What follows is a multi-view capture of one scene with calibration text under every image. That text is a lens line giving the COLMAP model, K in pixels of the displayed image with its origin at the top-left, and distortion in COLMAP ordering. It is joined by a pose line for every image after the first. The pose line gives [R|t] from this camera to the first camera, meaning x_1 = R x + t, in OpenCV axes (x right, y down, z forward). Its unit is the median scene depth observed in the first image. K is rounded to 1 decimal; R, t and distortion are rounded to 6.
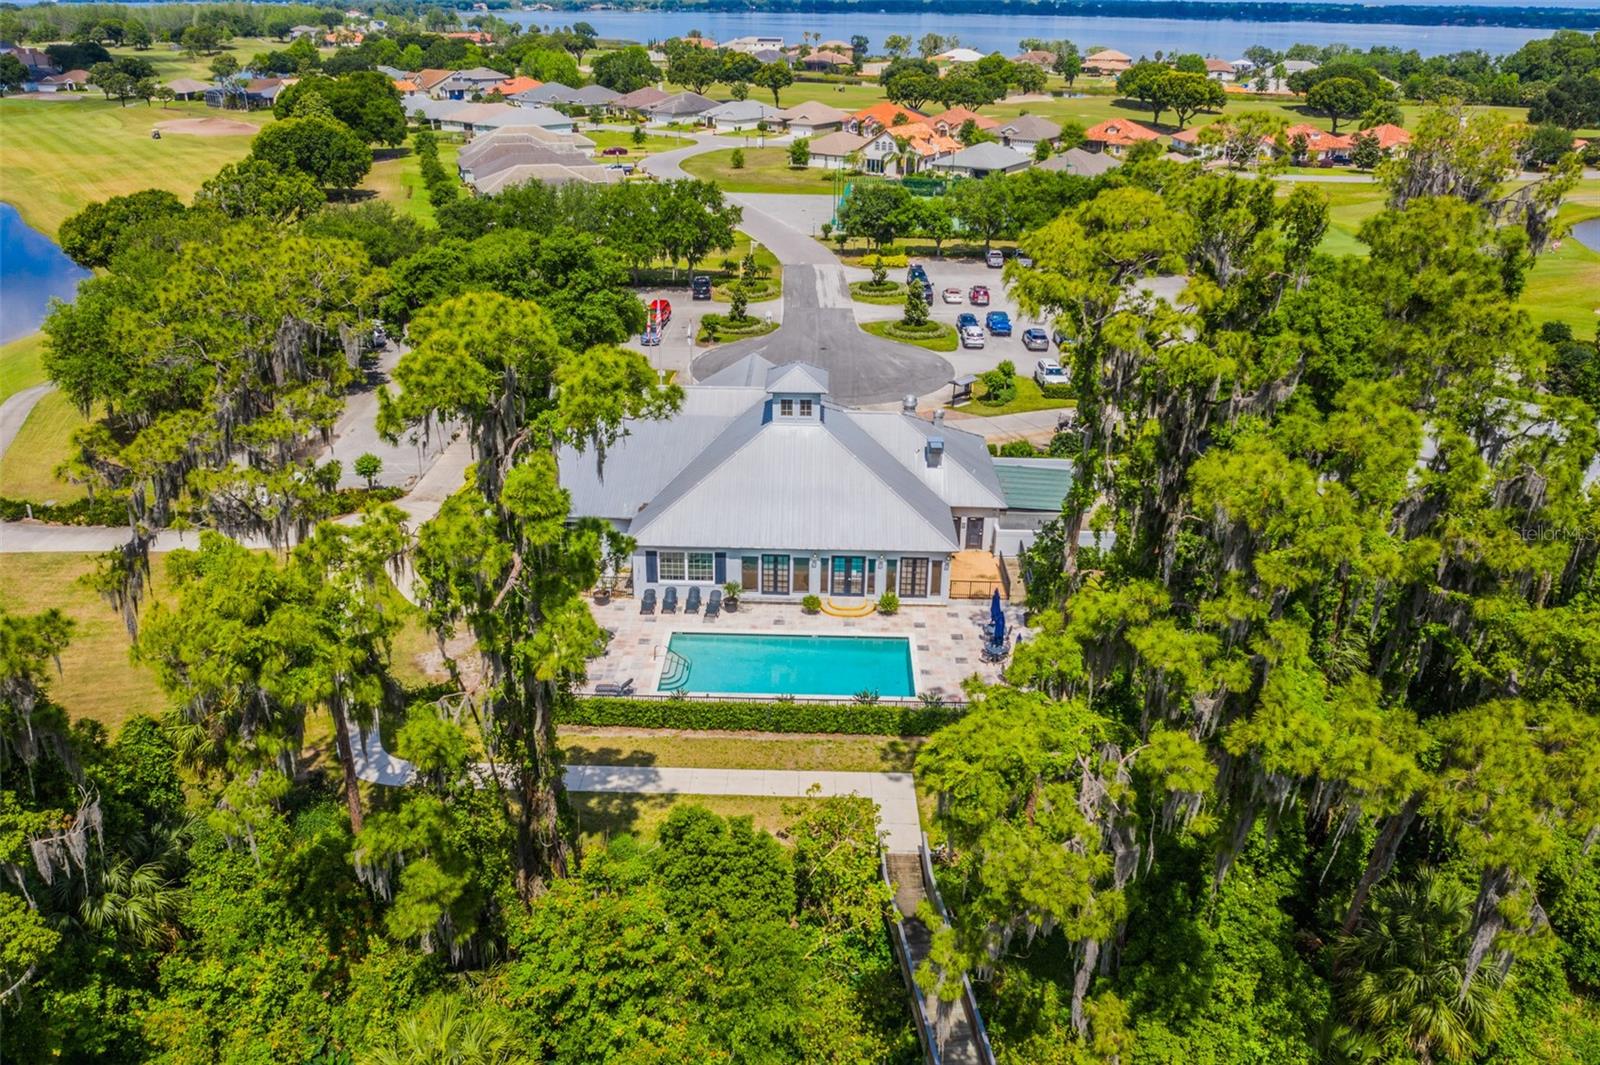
lens RADIAL K [[1273.5, 0, 798.8], [0, 1273.5, 533.3], [0, 0, 1]] dist [-0.034826, -0.003459]
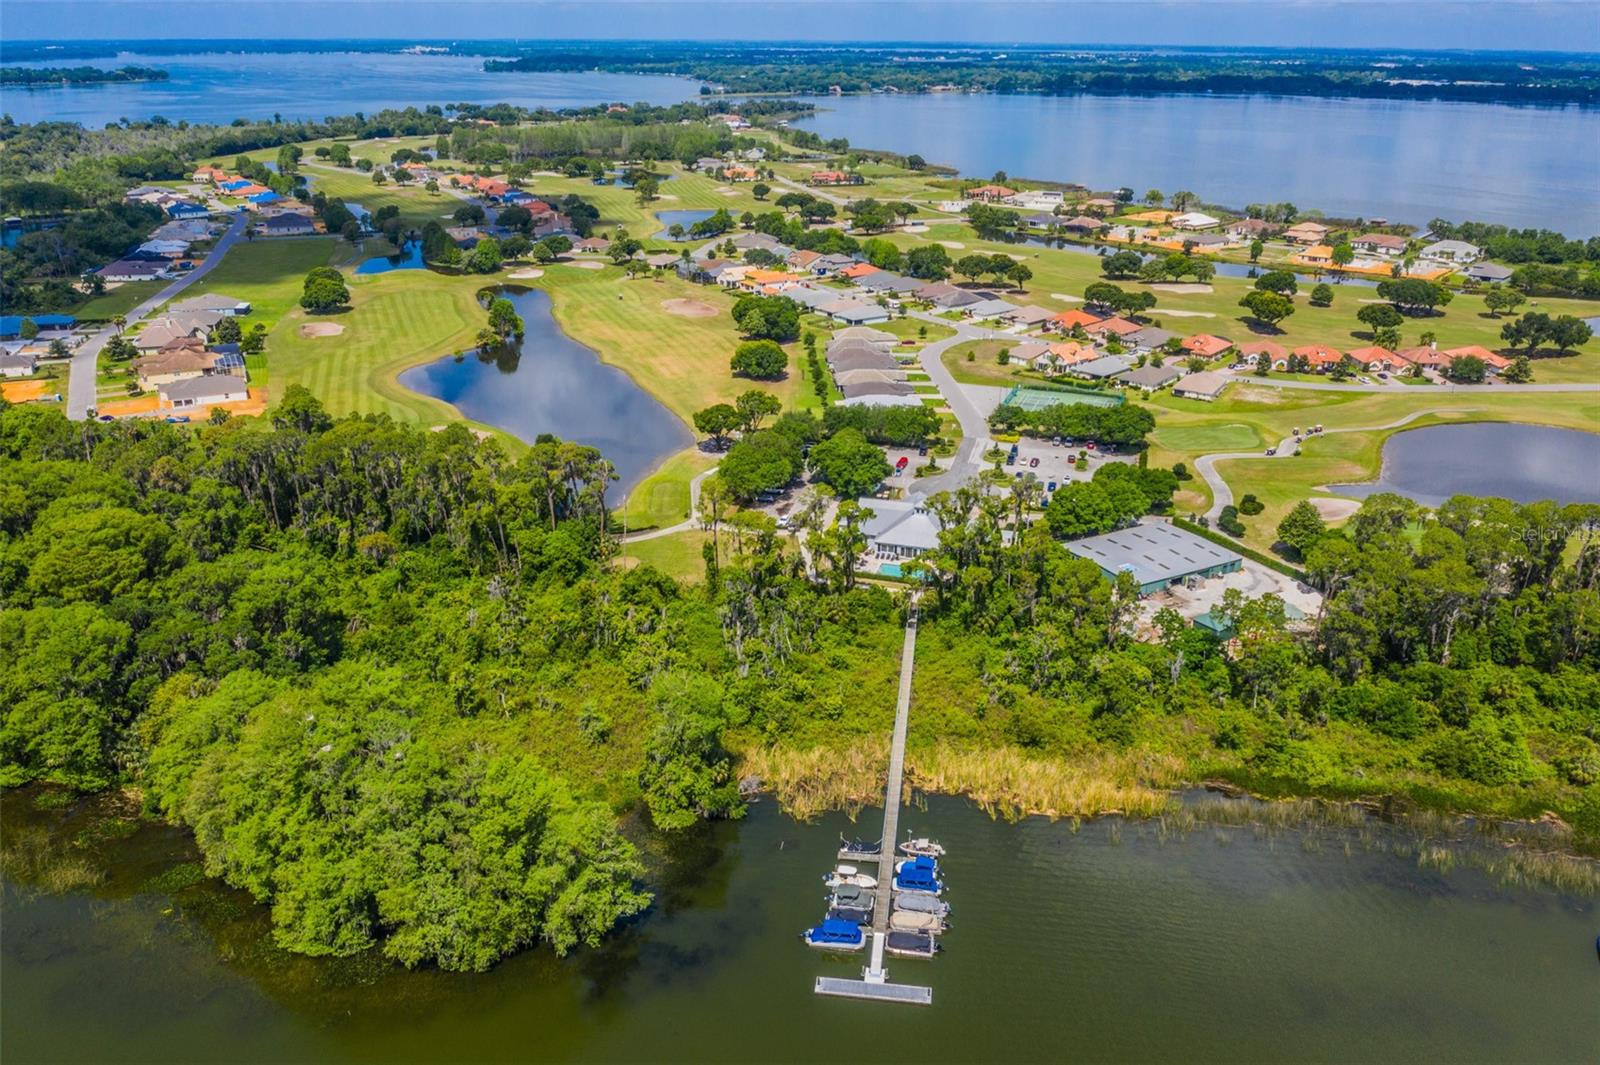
lens RADIAL K [[1273.5, 0, 801.8], [0, 1273.5, 533.8], [0, 0, 1]] dist [-0.034826, -0.003459]
pose [[0.968542, 0.091152, -0.231554, 0.314840], [-0.097811, 0.995053, -0.017415, 0.041730], [0.228821, 0.039515, 0.972666, -1.628767]]
